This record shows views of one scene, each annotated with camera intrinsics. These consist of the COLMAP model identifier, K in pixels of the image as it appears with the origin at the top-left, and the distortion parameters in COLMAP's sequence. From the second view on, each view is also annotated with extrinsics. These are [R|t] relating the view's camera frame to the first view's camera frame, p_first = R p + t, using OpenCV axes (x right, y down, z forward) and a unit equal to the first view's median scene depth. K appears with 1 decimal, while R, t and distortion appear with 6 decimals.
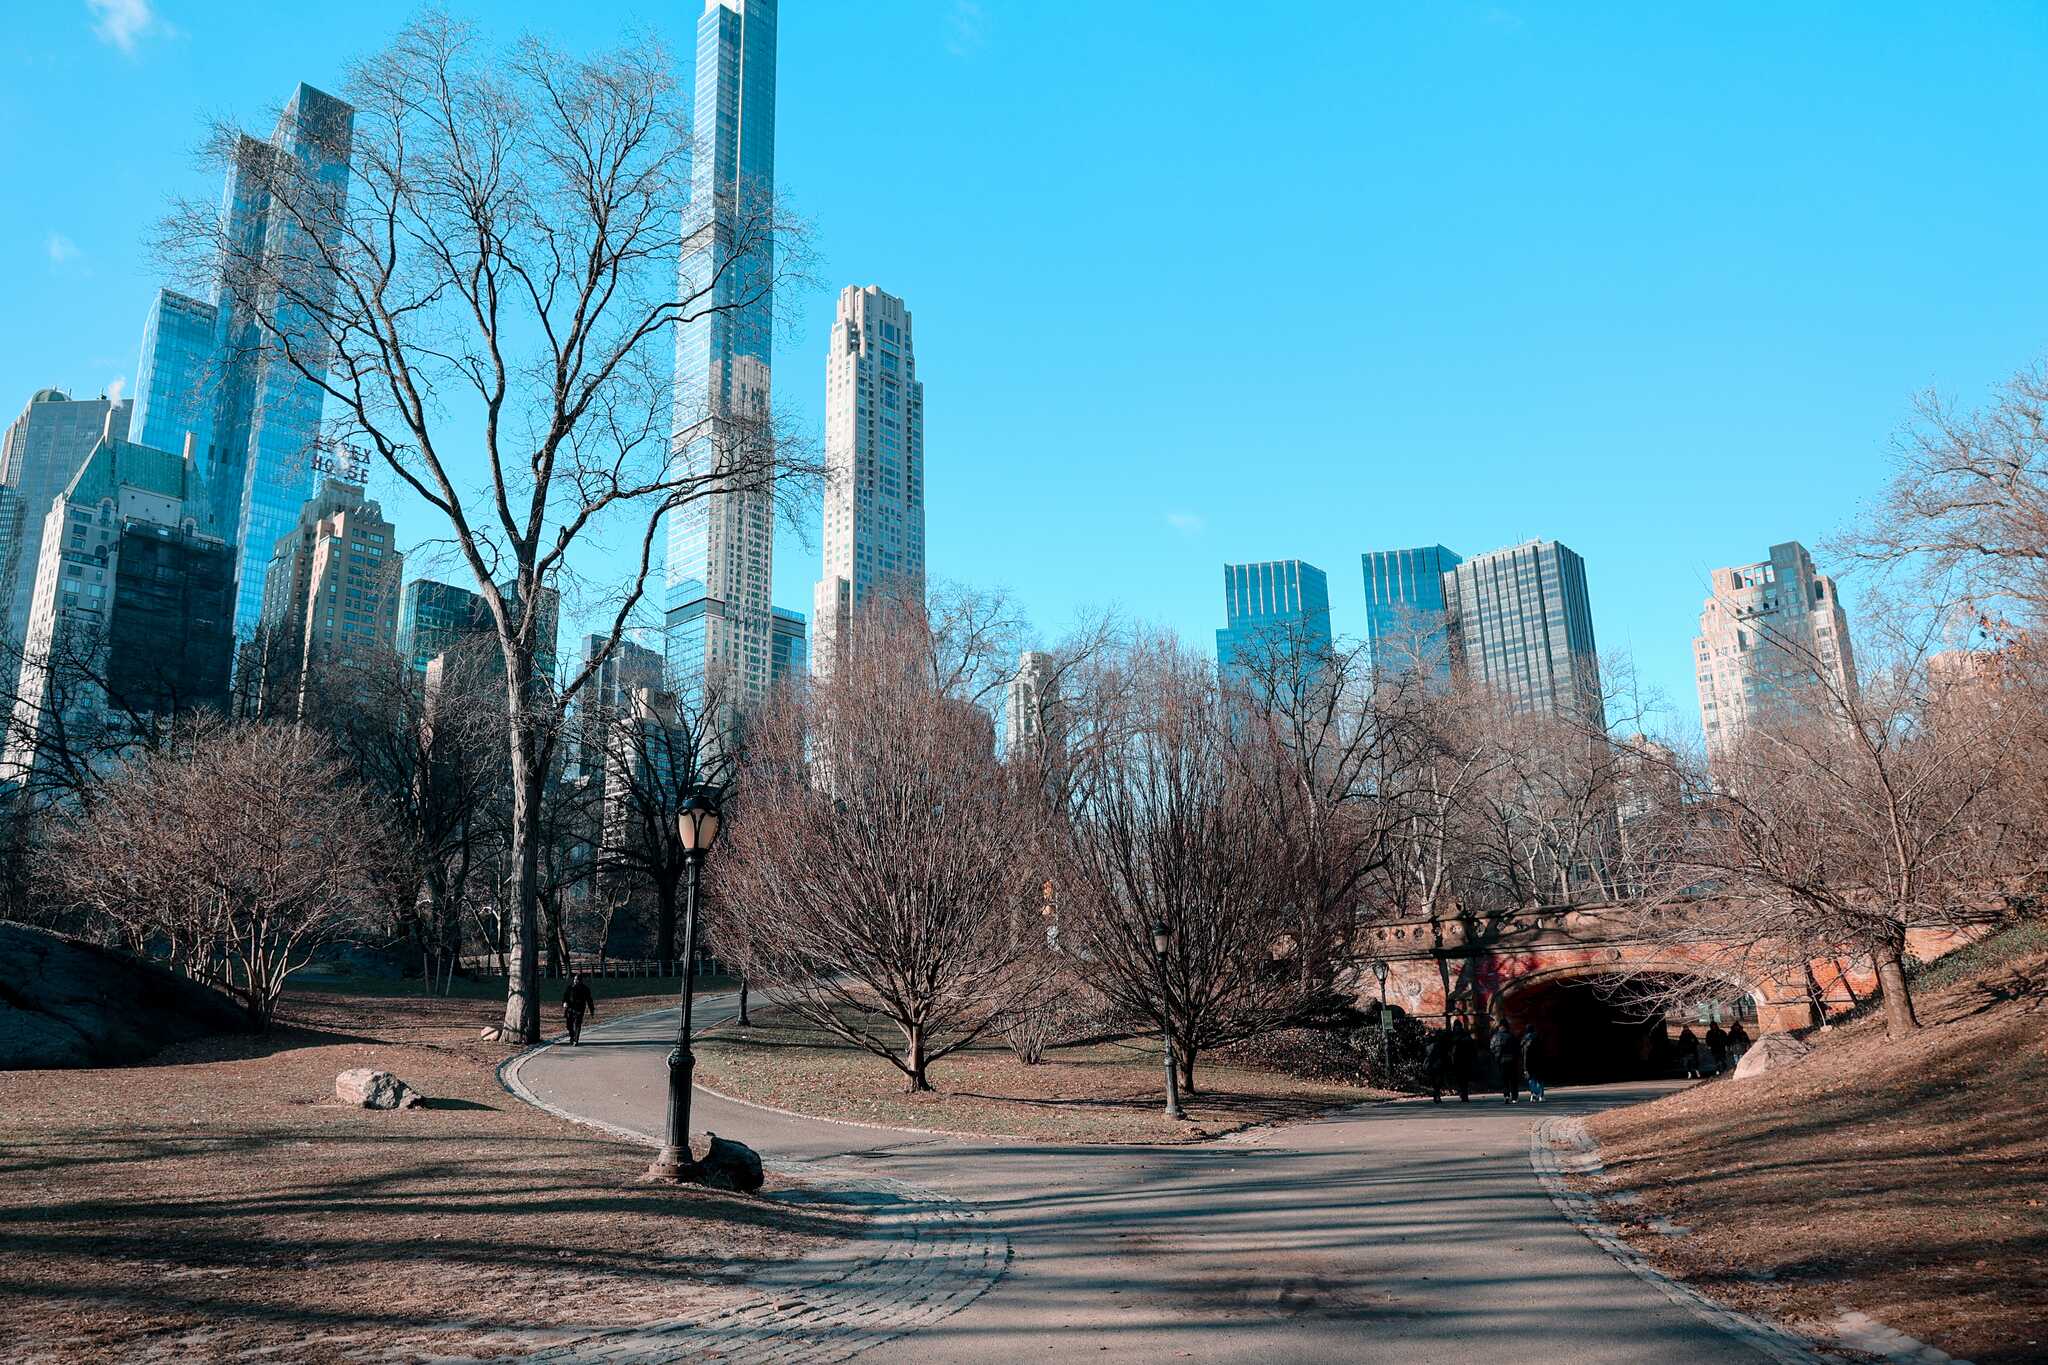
lens RADIAL K [[1422.7, 0, 1020.7], [0, 1422.7, 679.1], [0, 0, 1]] dist [-0.012736, 0.002698]
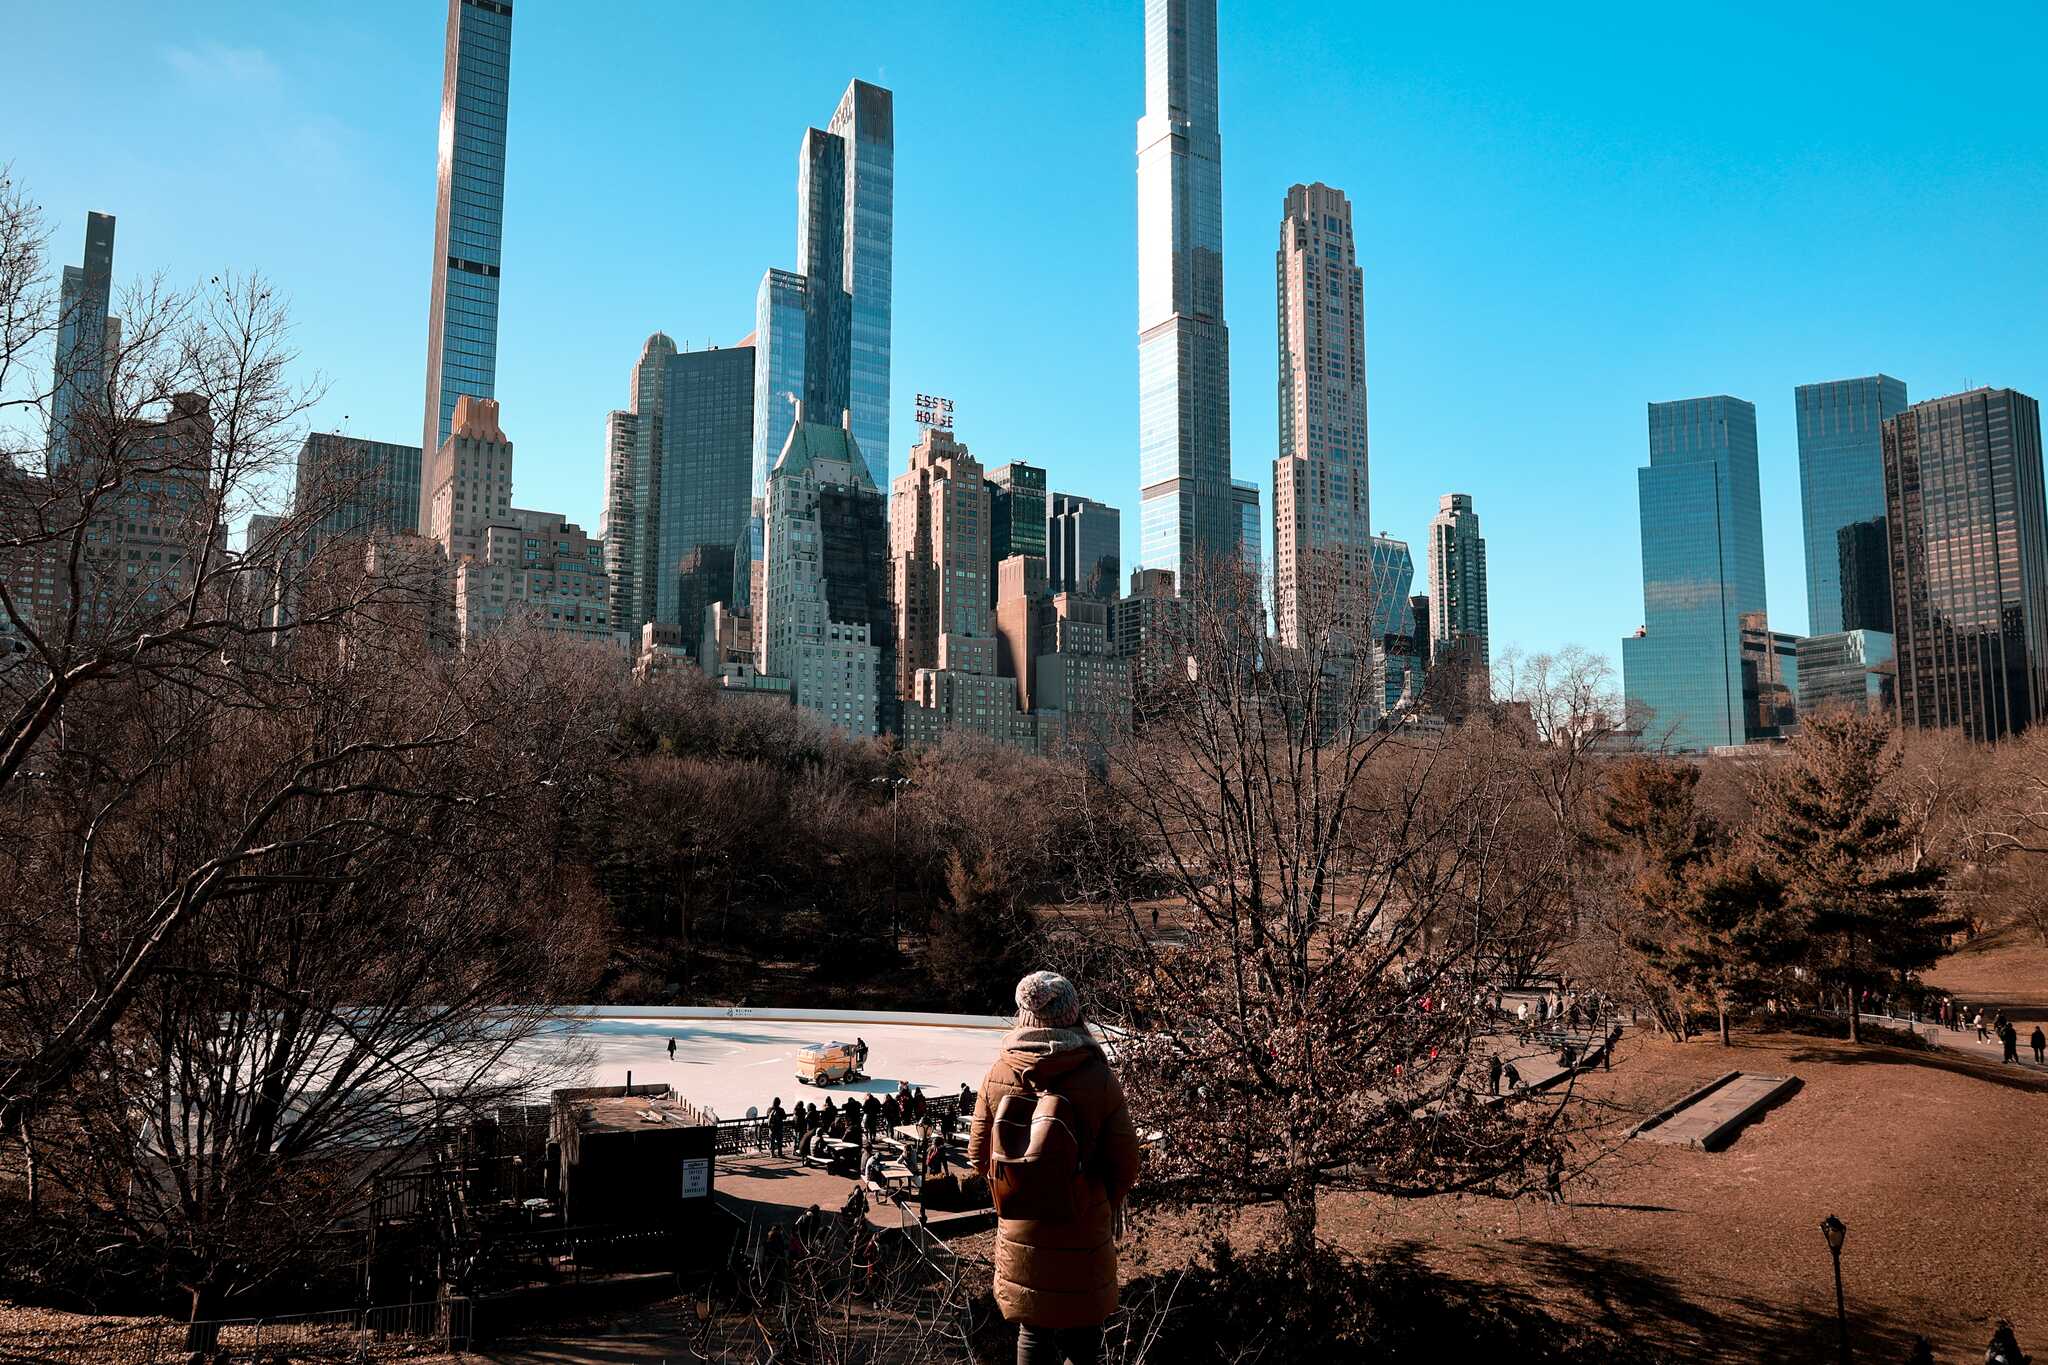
lens RADIAL K [[1422.7, 0, 1022.7], [0, 1422.7, 688.8], [0, 0, 1]] dist [-0.012736, 0.002698]
pose [[0.967691, -0.005348, -0.252081, -0.050191], [0.042799, 0.988750, 0.143322, -0.057603], [0.248479, -0.149481, 0.957034, -0.171347]]
